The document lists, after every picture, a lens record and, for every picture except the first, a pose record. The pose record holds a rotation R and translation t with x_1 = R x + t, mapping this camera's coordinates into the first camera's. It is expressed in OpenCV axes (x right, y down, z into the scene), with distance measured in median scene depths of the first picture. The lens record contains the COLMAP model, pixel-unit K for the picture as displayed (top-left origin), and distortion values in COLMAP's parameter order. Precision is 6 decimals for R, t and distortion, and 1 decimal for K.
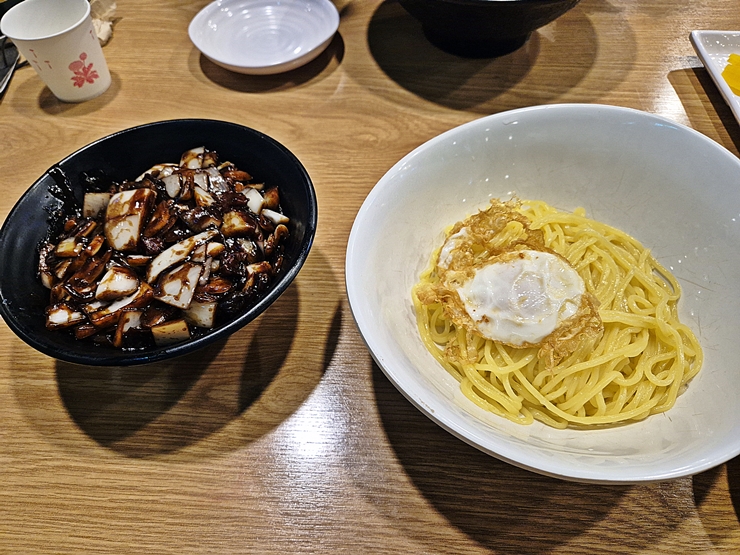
lens RADIAL K [[504.7, 0, 369.2], [0, 504.7, 265.2], [0, 0, 1]] dist [0.035402, -0.001701]
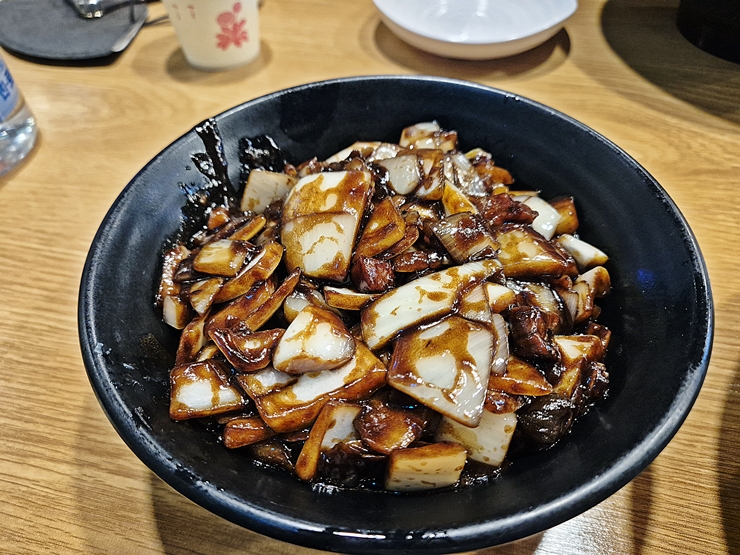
lens RADIAL K [[484.6, 0, 370.0], [0, 484.6, 277.5], [0, 0, 1]] dist [0.032524, -0.002379]
pose [[0.988296, 0.135269, -0.070519, -0.388402], [-0.139825, 0.988090, -0.064242, -0.002791], [0.060989, 0.073350, 0.995440, 0.490855]]
